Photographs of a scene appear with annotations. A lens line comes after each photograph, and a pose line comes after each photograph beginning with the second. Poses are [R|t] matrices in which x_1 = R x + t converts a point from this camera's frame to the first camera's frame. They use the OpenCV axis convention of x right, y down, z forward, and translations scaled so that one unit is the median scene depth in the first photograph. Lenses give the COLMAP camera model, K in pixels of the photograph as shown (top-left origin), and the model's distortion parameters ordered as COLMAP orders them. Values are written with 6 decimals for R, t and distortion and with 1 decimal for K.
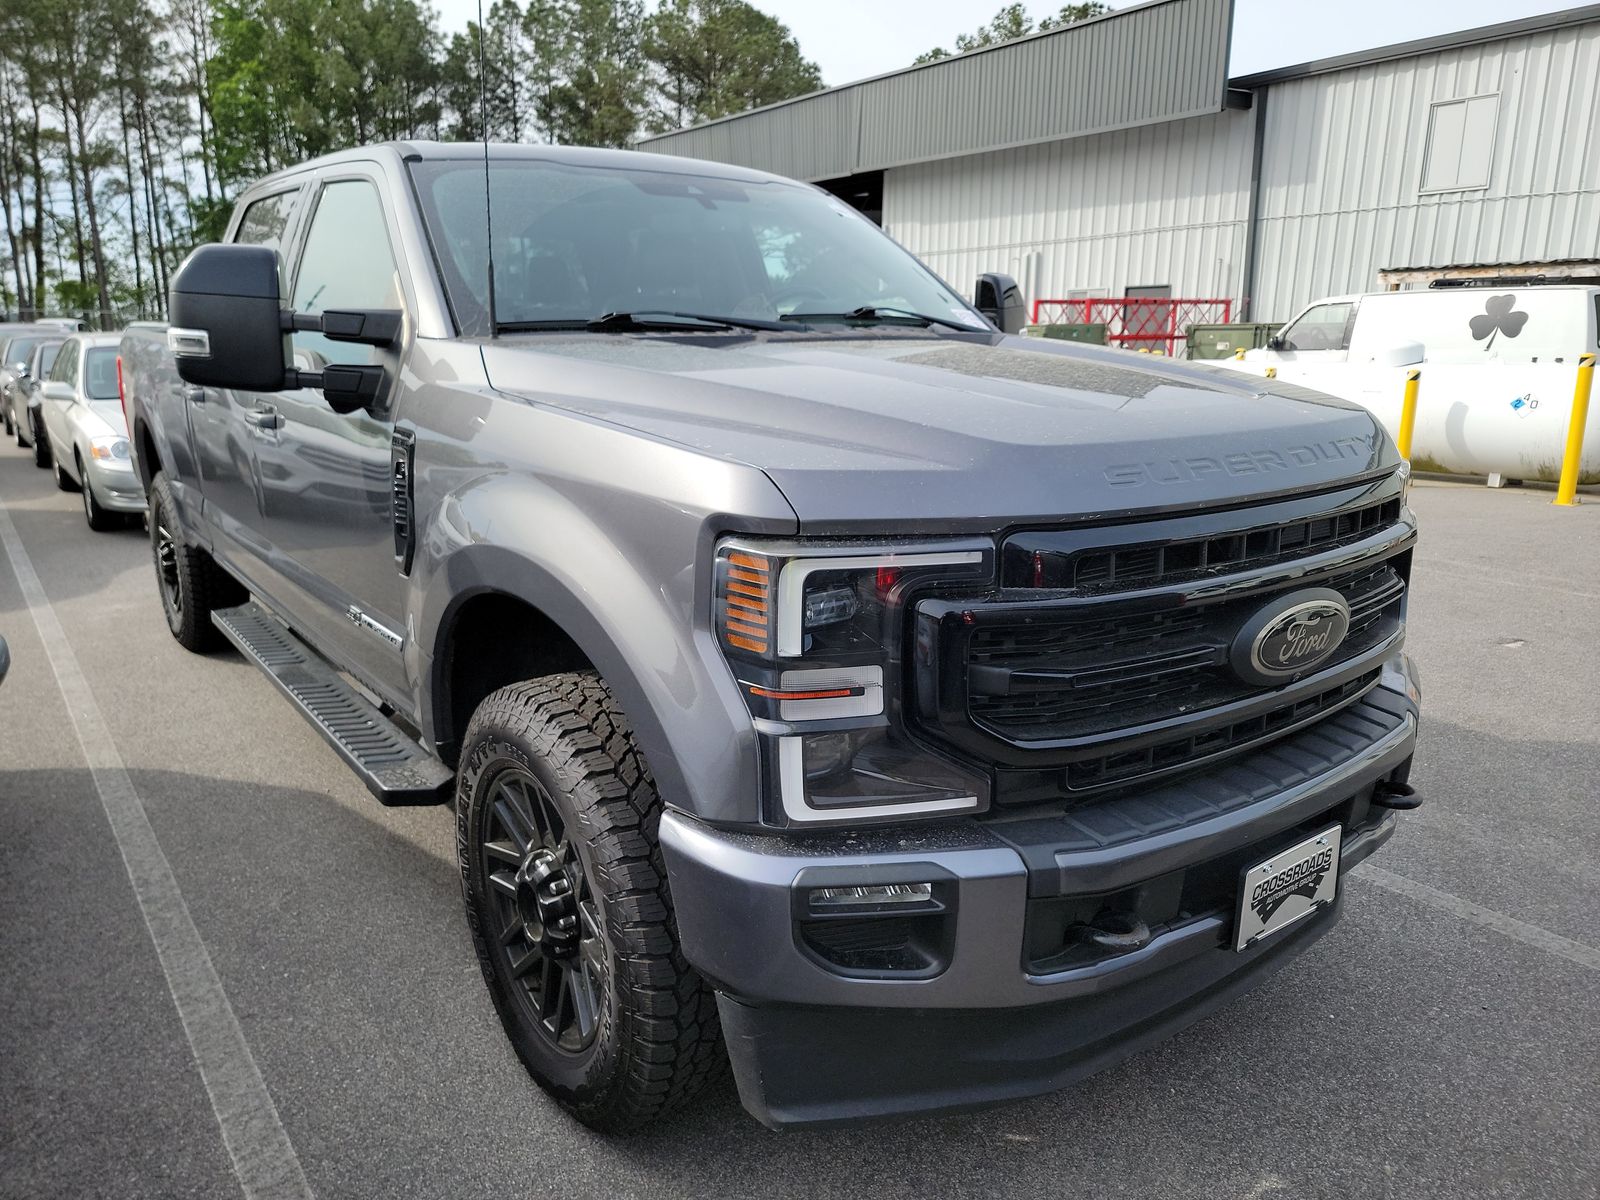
lens RADIAL K [[1106.2, 0, 797.0], [0, 1106.2, 594.3], [0, 0, 1]] dist [0.081080, -0.074453]
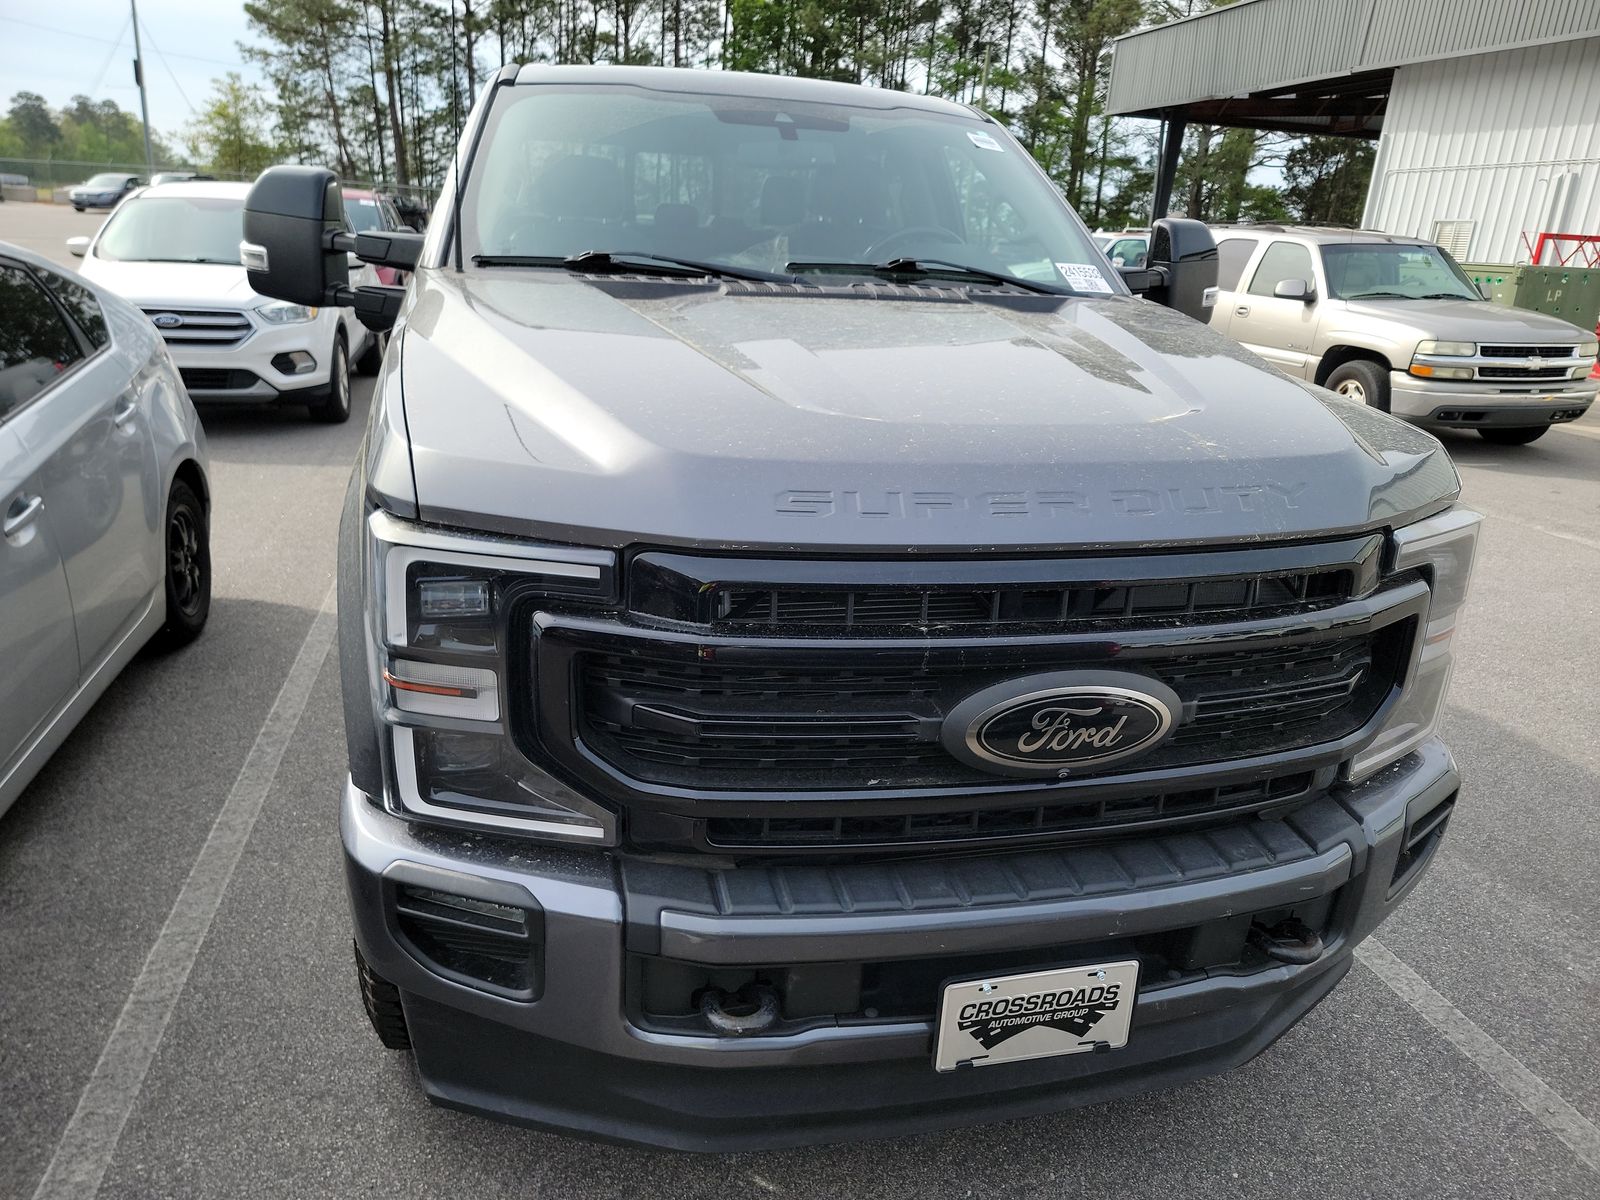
lens RADIAL K [[1110.5, 0, 800.0], [0, 1110.5, 600.0], [0, 0, 1]] dist [0.063101, -0.047040]
pose [[0.923244, 0.167031, -0.346008, 0.522630], [-0.139286, 0.984802, 0.103747, -0.106038], [0.358079, -0.047590, 0.932478, 0.183025]]
